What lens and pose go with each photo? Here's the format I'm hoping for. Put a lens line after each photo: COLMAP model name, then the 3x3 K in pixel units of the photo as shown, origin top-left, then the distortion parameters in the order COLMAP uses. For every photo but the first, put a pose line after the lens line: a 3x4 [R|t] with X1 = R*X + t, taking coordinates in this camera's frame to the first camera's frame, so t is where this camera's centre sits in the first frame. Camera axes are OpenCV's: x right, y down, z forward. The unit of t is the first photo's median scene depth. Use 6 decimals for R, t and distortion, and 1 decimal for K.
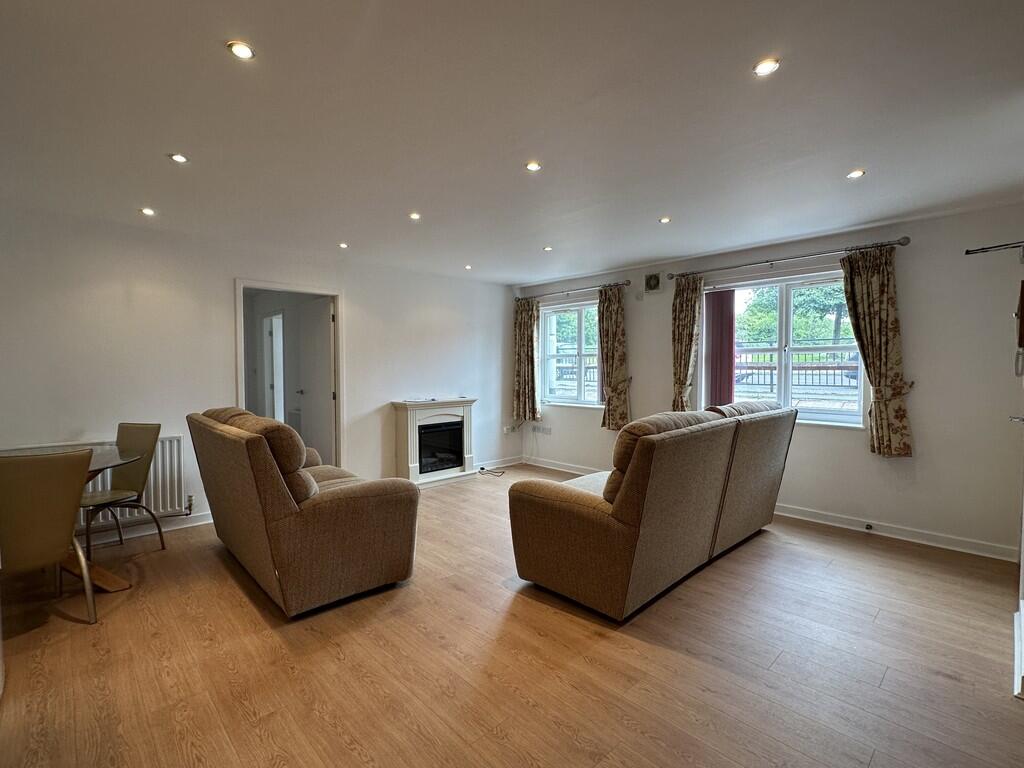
lens RADIAL K [[477.8, 0, 508.7], [0, 477.8, 381.1], [0, 0, 1]] dist [-0.000292, 0.000144]
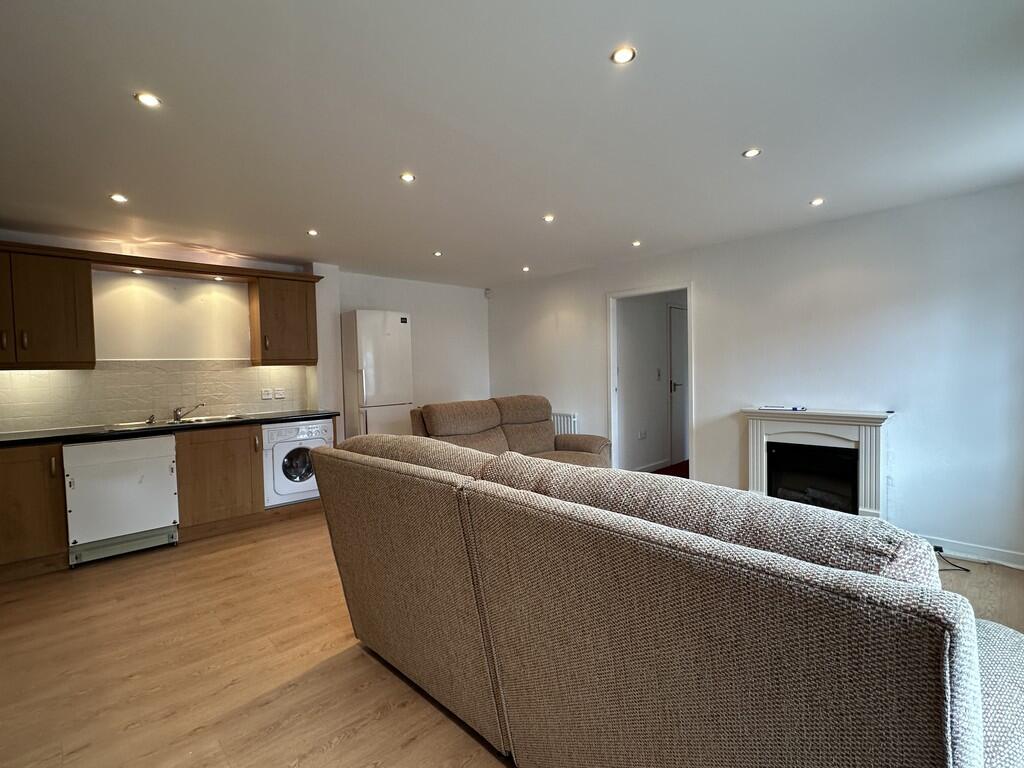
lens RADIAL K [[479.6, 0, 513.4], [0, 479.6, 386.0], [0, 0, 1]] dist [-0.001536, 0.000548]
pose [[0.010572, 0.044242, -0.998965, 0.589236], [-0.004122, 0.999014, 0.044201, -0.026291], [0.999936, 0.003650, 0.010744, 0.648460]]
